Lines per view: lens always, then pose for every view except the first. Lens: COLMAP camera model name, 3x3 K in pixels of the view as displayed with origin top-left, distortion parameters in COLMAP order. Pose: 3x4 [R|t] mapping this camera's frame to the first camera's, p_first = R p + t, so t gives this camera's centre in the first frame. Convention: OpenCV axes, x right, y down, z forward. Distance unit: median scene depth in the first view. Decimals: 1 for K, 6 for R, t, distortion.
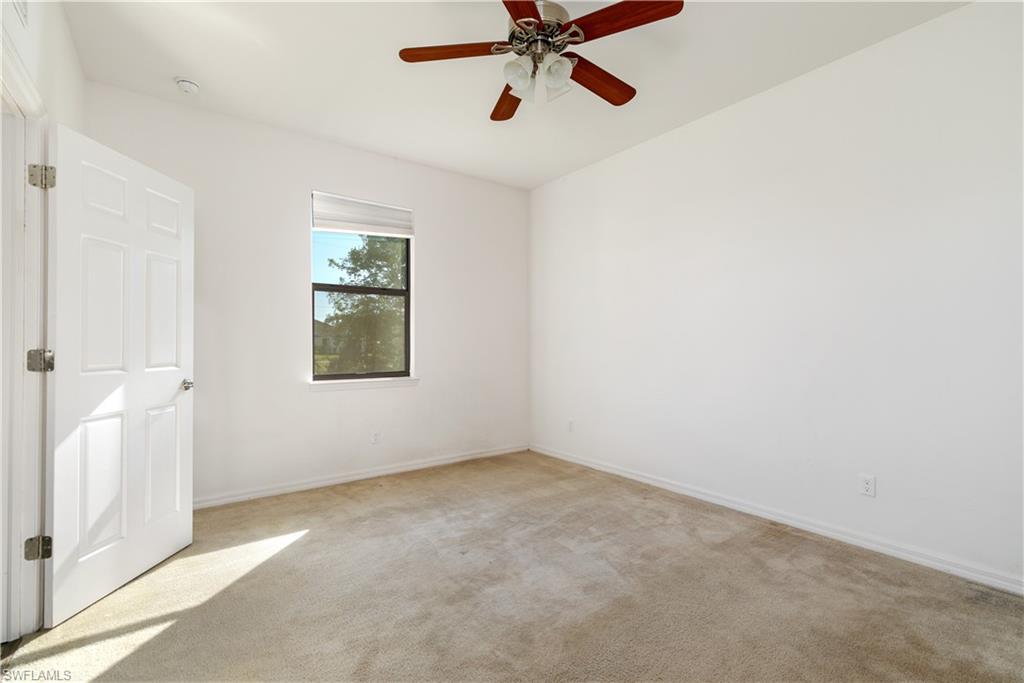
lens RADIAL K [[462.7, 0, 512.0], [0, 462.7, 341.5], [0, 0, 1]] dist [0.001999, 0.000176]
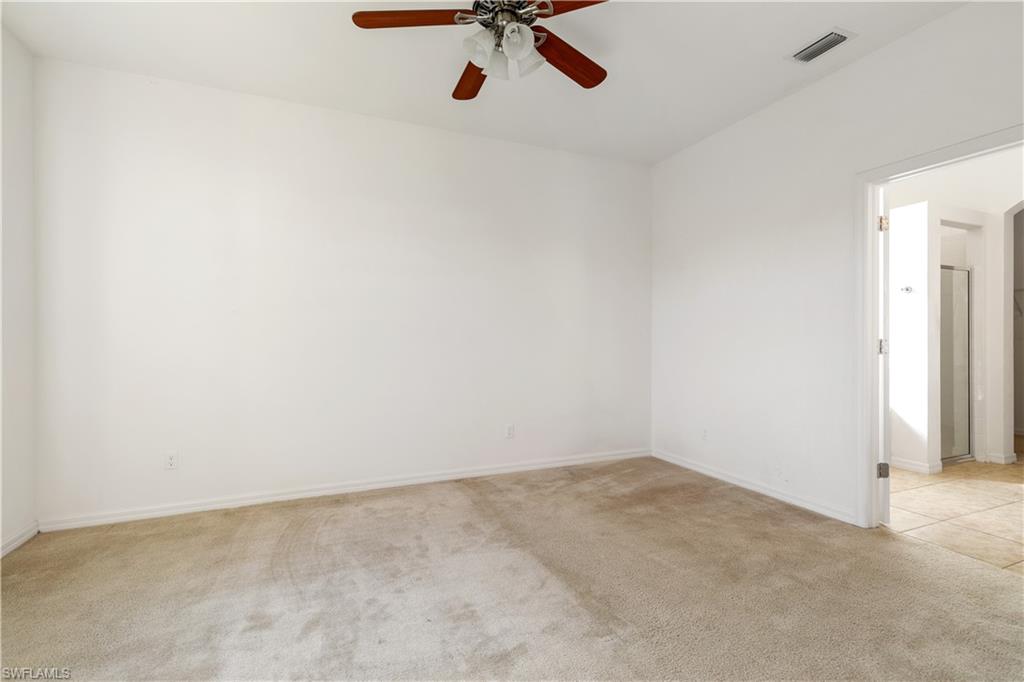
lens RADIAL K [[462.7, 0, 512.0], [0, 462.7, 341.0], [0, 0, 1]] dist [0.001999, 0.000176]
pose [[0.261550, -0.015655, 0.965063, -0.663189], [0.002733, 0.999876, 0.015479, -0.011160], [-0.965186, -0.001411, 0.261560, 0.561145]]
